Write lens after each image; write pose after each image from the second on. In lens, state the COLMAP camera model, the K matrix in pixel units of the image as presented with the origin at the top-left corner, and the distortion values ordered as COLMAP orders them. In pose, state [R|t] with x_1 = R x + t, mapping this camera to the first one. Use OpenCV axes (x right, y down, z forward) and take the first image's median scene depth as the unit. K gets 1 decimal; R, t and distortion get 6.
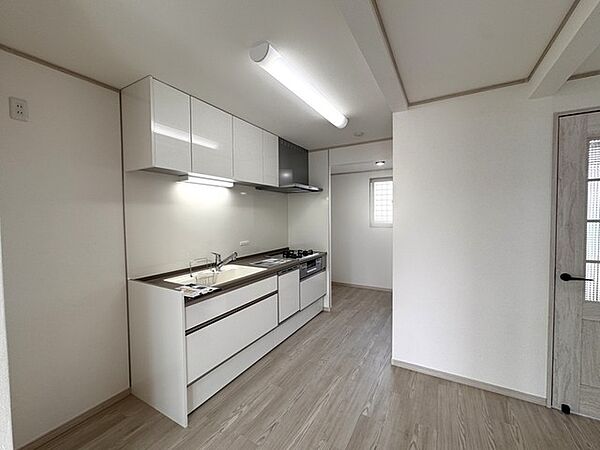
lens RADIAL K [[244.2, 0, 304.3], [0, 244.2, 222.0], [0, 0, 1]] dist [-0.000204, 0.000012]
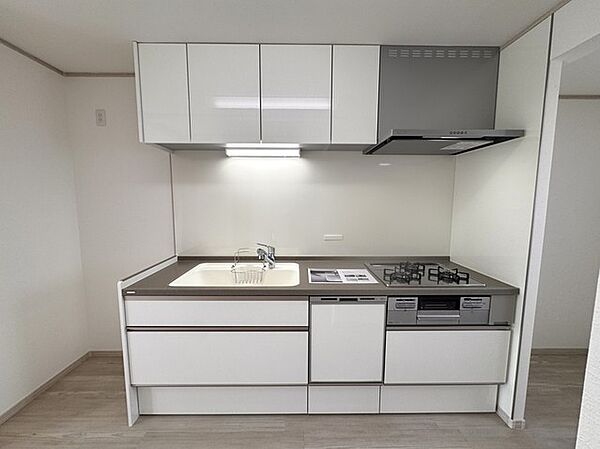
lens RADIAL K [[244.2, 0, 301.3], [0, 244.2, 223.7], [0, 0, 1]] dist [-0.000204, 0.000012]
pose [[0.507442, 0.095988, -0.856323, 0.295002], [-0.027596, 0.995077, 0.095189, -0.014653], [0.861244, -0.024672, 0.507593, 0.583416]]
